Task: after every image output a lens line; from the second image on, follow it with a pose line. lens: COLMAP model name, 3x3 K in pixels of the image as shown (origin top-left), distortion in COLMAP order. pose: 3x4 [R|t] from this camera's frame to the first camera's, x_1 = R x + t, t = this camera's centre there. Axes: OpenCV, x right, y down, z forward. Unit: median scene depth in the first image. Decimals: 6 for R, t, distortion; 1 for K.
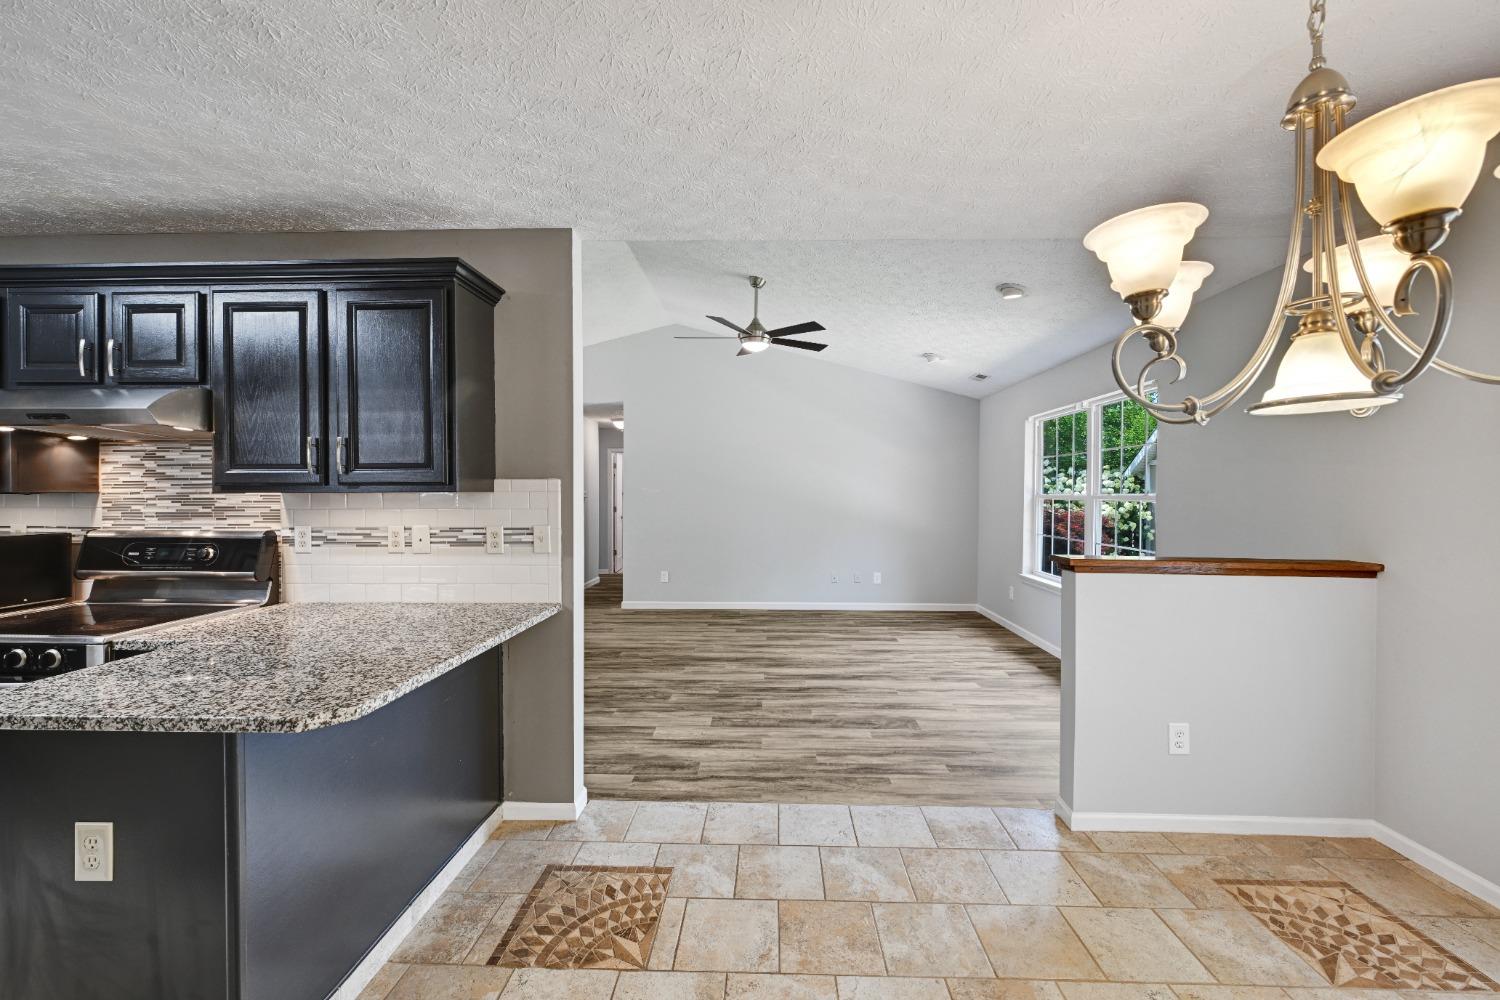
lens RADIAL K [[598.2, 0, 762.5], [0, 598.2, 487.4], [0, 0, 1]] dist [0.007448, -0.000990]
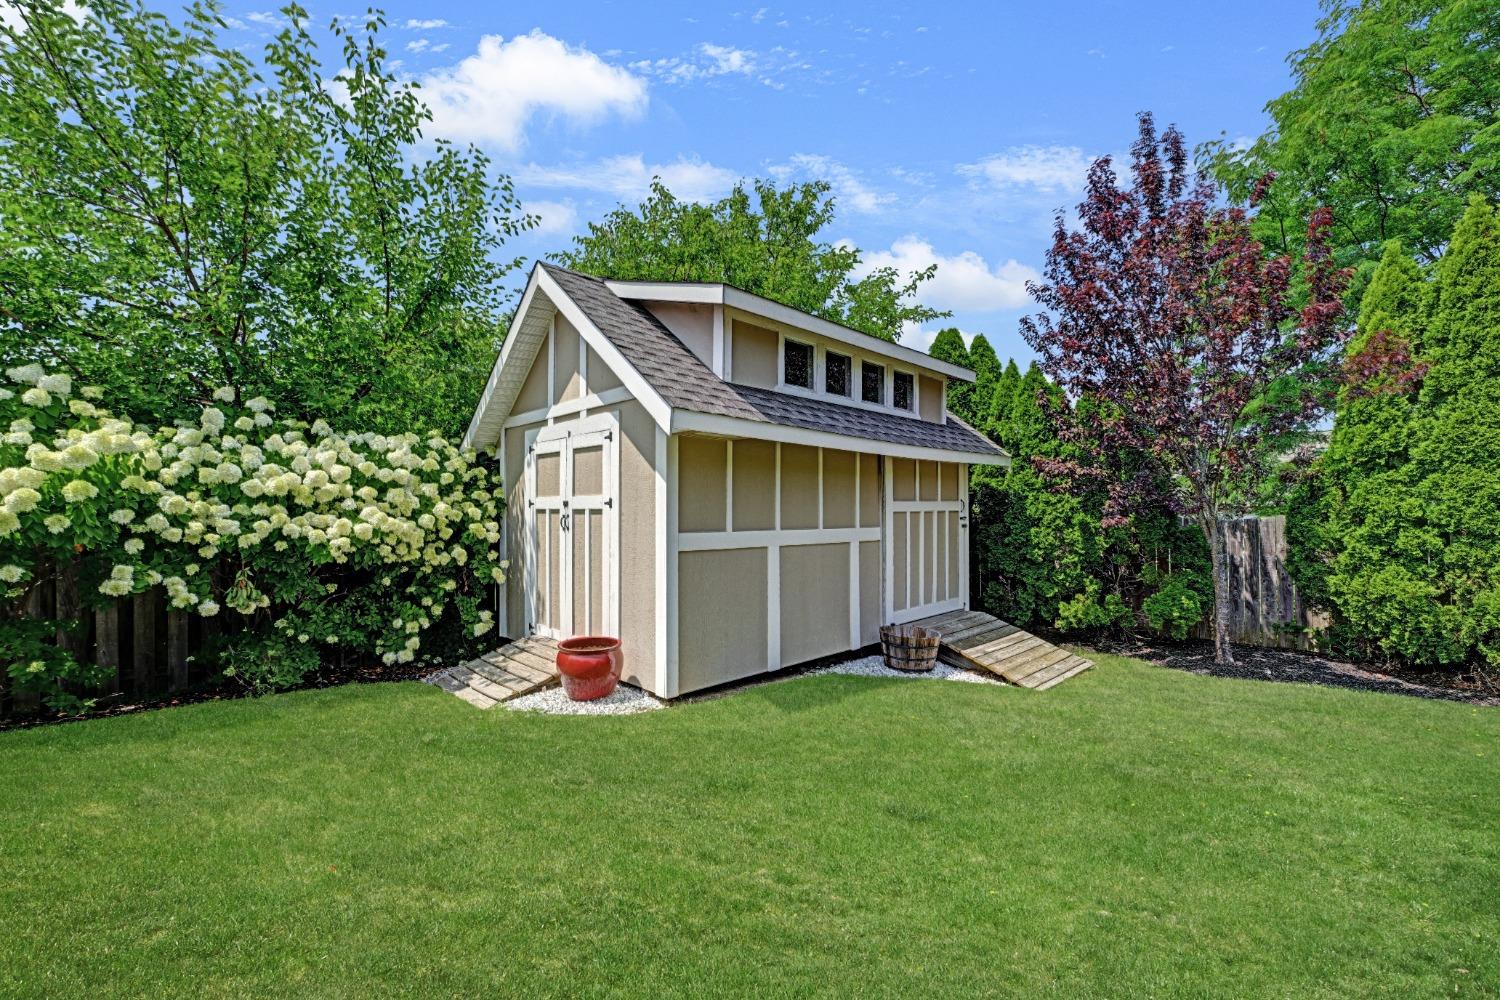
lens RADIAL K [[598.2, 0, 755.4], [0, 598.2, 504.4], [0, 0, 1]] dist [0.007448, -0.000990]
pose [[0.697054, 0.004936, 0.717002, 2.448472], [-0.003247, 0.999988, -0.003728, 0.143490], [-0.717011, 0.000270, 0.697062, 2.789056]]
